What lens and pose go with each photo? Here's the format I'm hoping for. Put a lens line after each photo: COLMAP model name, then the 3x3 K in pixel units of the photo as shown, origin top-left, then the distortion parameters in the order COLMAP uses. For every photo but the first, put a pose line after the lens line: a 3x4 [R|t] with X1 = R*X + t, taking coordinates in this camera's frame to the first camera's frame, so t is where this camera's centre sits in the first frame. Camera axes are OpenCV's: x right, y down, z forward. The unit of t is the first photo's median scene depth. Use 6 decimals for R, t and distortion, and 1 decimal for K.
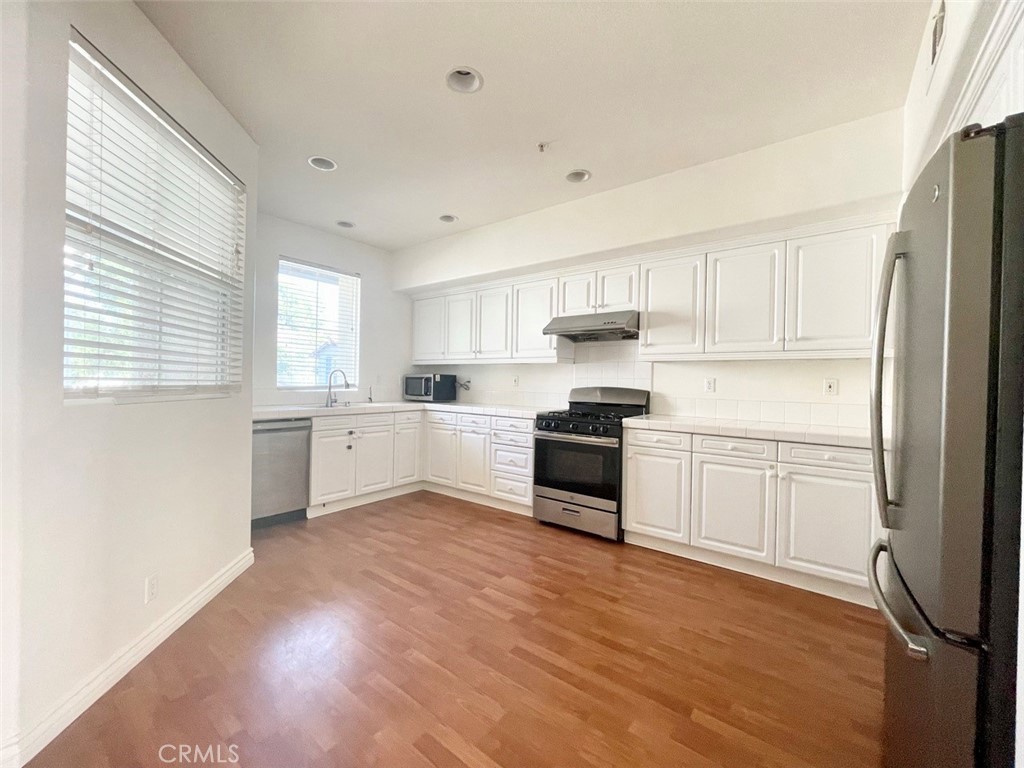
lens RADIAL K [[411.2, 0, 515.3], [0, 411.2, 387.2], [0, 0, 1]] dist [-0.000355, -0.000157]
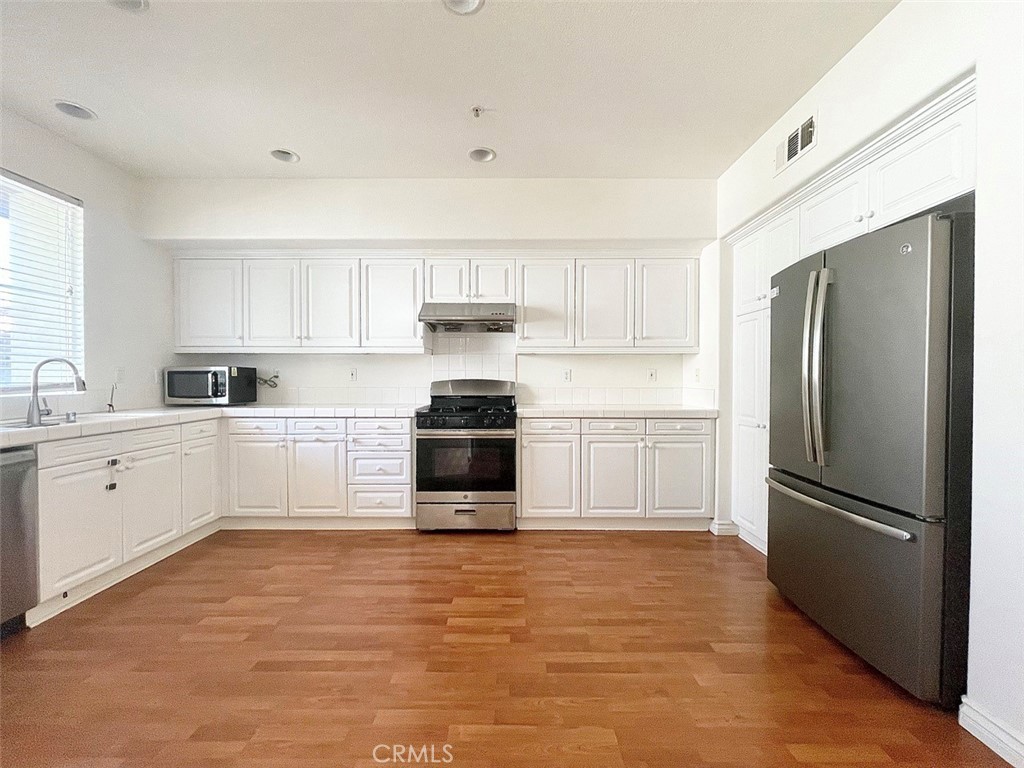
lens RADIAL K [[411.2, 0, 512.8], [0, 411.2, 386.6], [0, 0, 1]] dist [-0.000355, -0.000157]
pose [[0.796170, -0.028686, 0.604393, -0.299665], [0.022285, 0.999588, 0.018086, 0.001373], [-0.604663, -0.000931, 0.796481, 0.165749]]
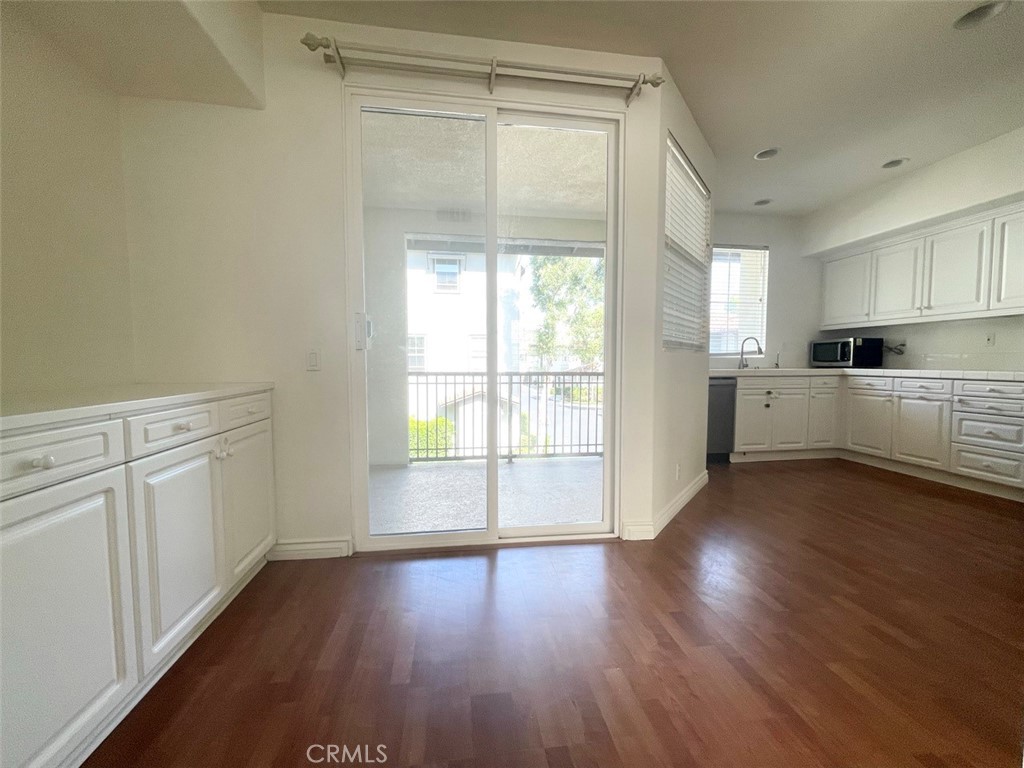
lens RADIAL K [[411.2, 0, 512.9], [0, 411.2, 386.0], [0, 0, 1]] dist [-0.000355, -0.000157]
pose [[0.713821, 0.021916, -0.699985, -0.120535], [0.006454, 0.999262, 0.037868, 0.047251], [0.700298, -0.031548, 0.713153, -0.273055]]
